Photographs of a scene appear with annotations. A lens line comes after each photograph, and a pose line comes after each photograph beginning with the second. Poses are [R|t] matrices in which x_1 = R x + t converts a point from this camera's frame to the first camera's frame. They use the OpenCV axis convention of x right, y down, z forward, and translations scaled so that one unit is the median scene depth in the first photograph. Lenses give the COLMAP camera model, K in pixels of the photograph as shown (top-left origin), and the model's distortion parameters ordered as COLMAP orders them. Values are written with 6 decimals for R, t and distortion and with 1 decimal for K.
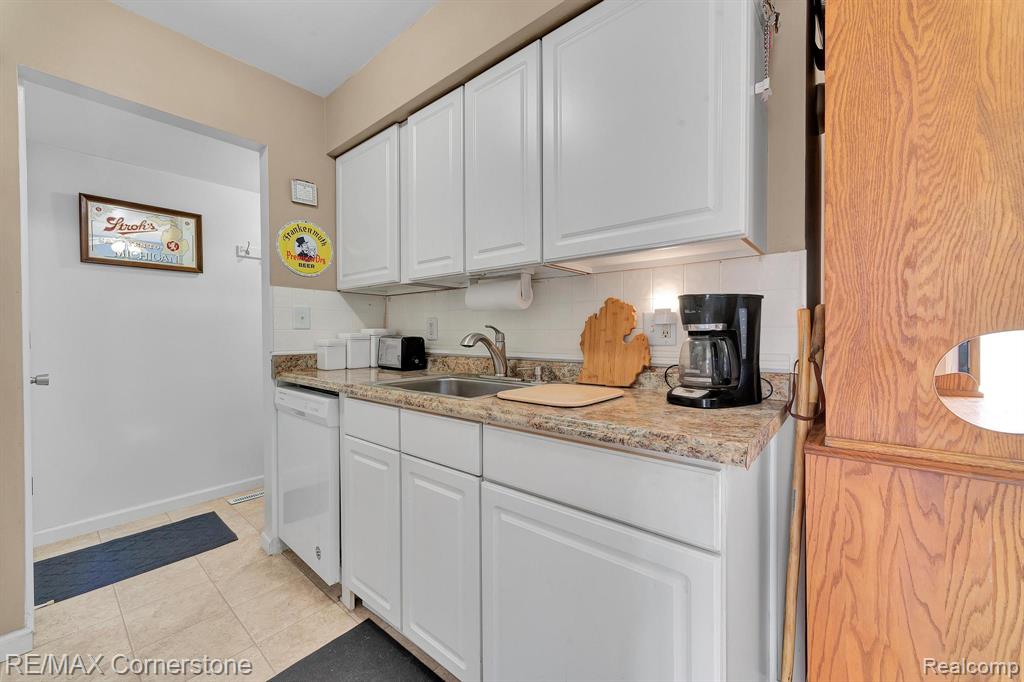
lens RADIAL K [[399.6, 0, 509.2], [0, 399.6, 336.2], [0, 0, 1]] dist [0.009492, -0.000241]
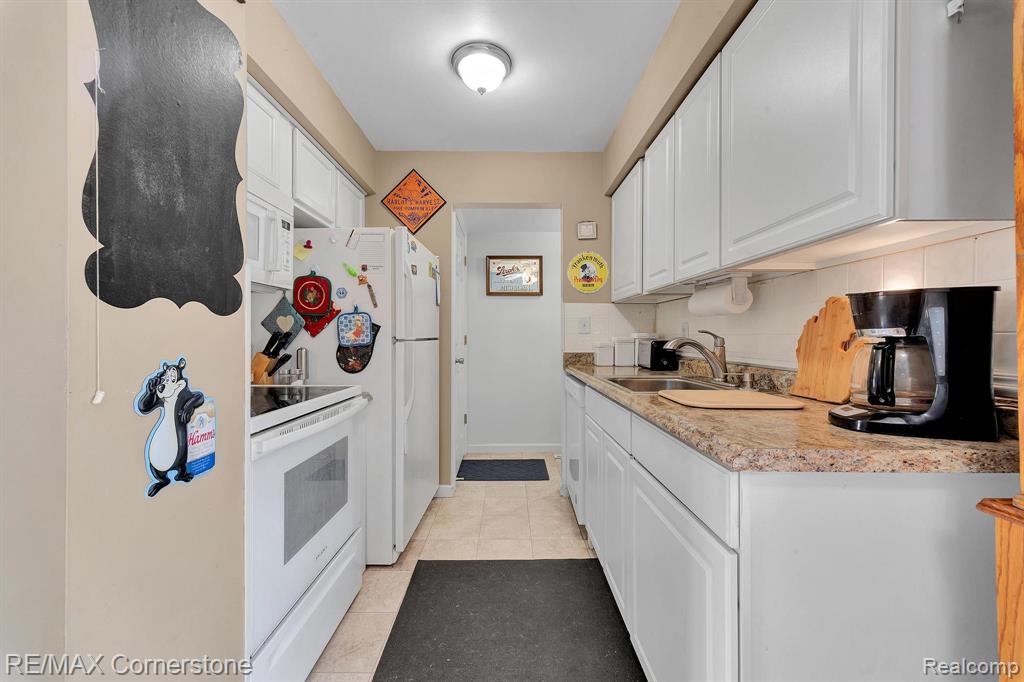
lens RADIAL K [[399.6, 0, 514.2], [0, 399.6, 336.2], [0, 0, 1]] dist [0.009492, -0.000241]
pose [[0.659854, 0.002765, -0.751389, 0.384037], [-0.007840, 0.999964, -0.003206, -0.004528], [0.751353, 0.008006, 0.659852, -0.051481]]
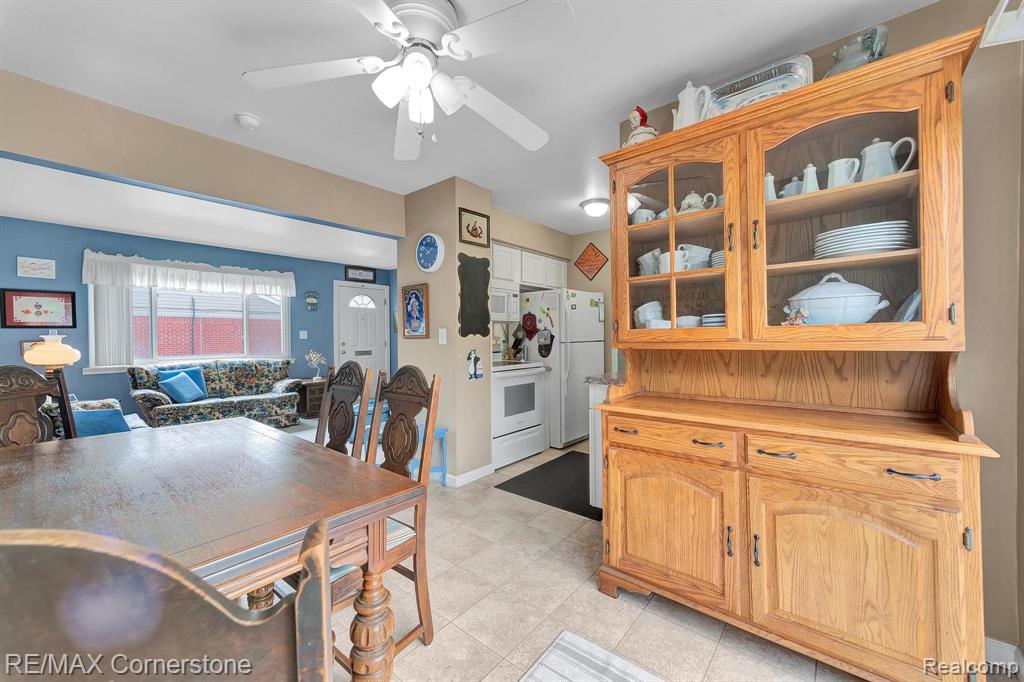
lens RADIAL K [[399.6, 0, 512.3], [0, 399.6, 334.7], [0, 0, 1]] dist [0.009492, -0.000241]
pose [[0.018804, 0.004836, -0.999811, 2.500642], [-0.002664, 0.999985, 0.004787, -0.081874], [0.999820, 0.002574, 0.018817, 0.208443]]
